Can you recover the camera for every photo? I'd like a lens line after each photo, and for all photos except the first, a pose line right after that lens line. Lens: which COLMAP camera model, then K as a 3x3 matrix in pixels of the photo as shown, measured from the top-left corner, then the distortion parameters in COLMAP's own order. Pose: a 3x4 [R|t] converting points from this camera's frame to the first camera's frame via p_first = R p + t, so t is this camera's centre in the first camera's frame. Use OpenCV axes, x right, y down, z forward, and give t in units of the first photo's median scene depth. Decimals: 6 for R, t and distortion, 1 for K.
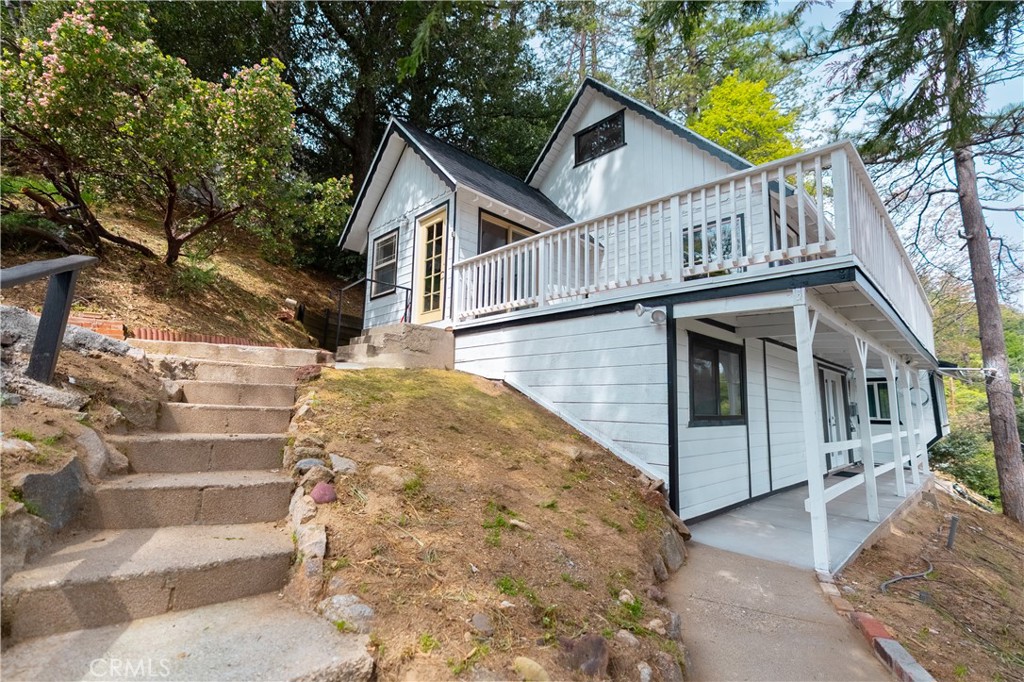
lens RADIAL K [[461.3, 0, 515.0], [0, 461.3, 338.4], [0, 0, 1]] dist [-0.009068, 0.003226]
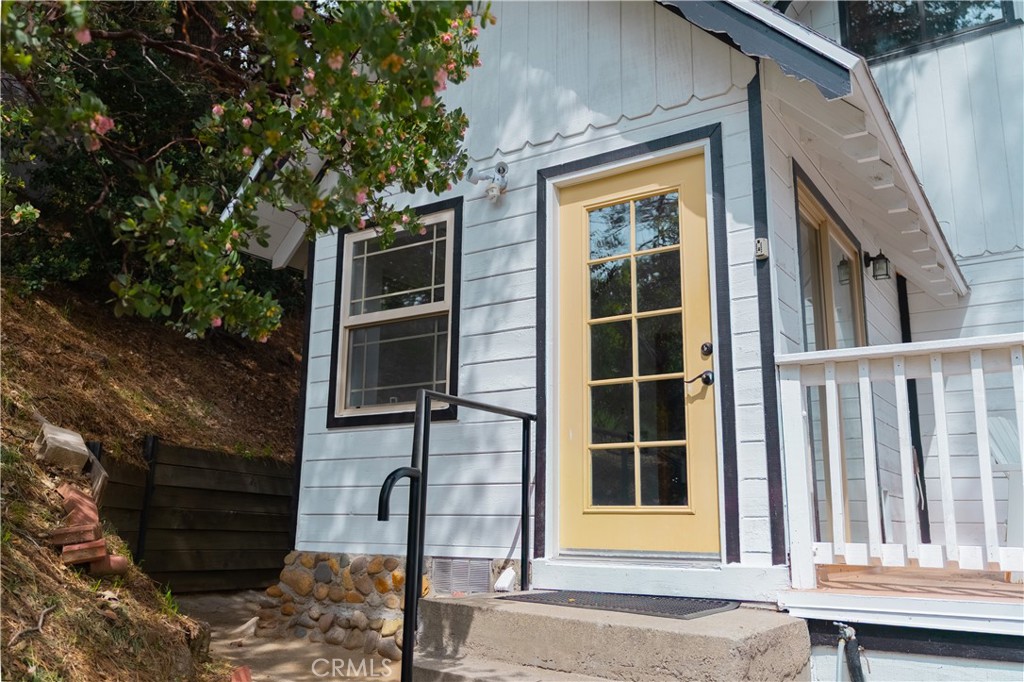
lens RADIAL K [[847.2, 0, 516.5], [0, 847.2, 339.1], [0, 0, 1]] dist [0.015713, 0.004607]
pose [[0.980279, 0.037967, 0.193937, -0.342970], [-0.026204, 0.997678, -0.062866, -0.121633], [-0.195873, 0.056544, 0.978998, 0.478183]]
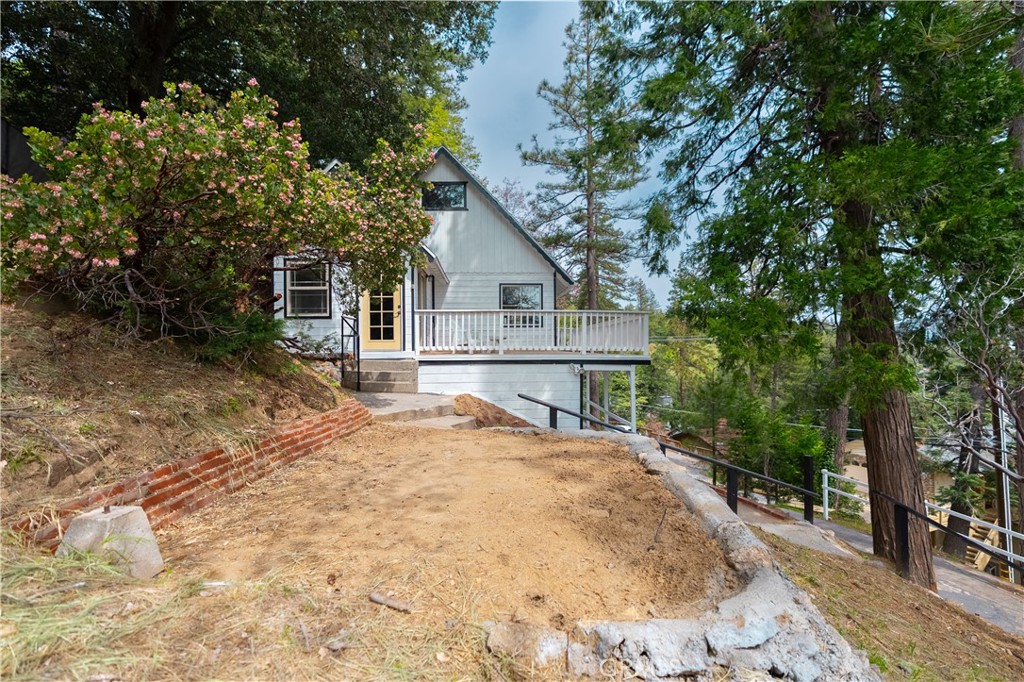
lens RADIAL K [[461.3, 0, 507.1], [0, 461.3, 342.1], [0, 0, 1]] dist [-0.009068, 0.003226]
pose [[0.677276, -0.017193, 0.735528, -0.844694], [-0.089450, 0.990386, 0.105516, -0.210276], [-0.730271, -0.137257, 0.669227, -0.101980]]
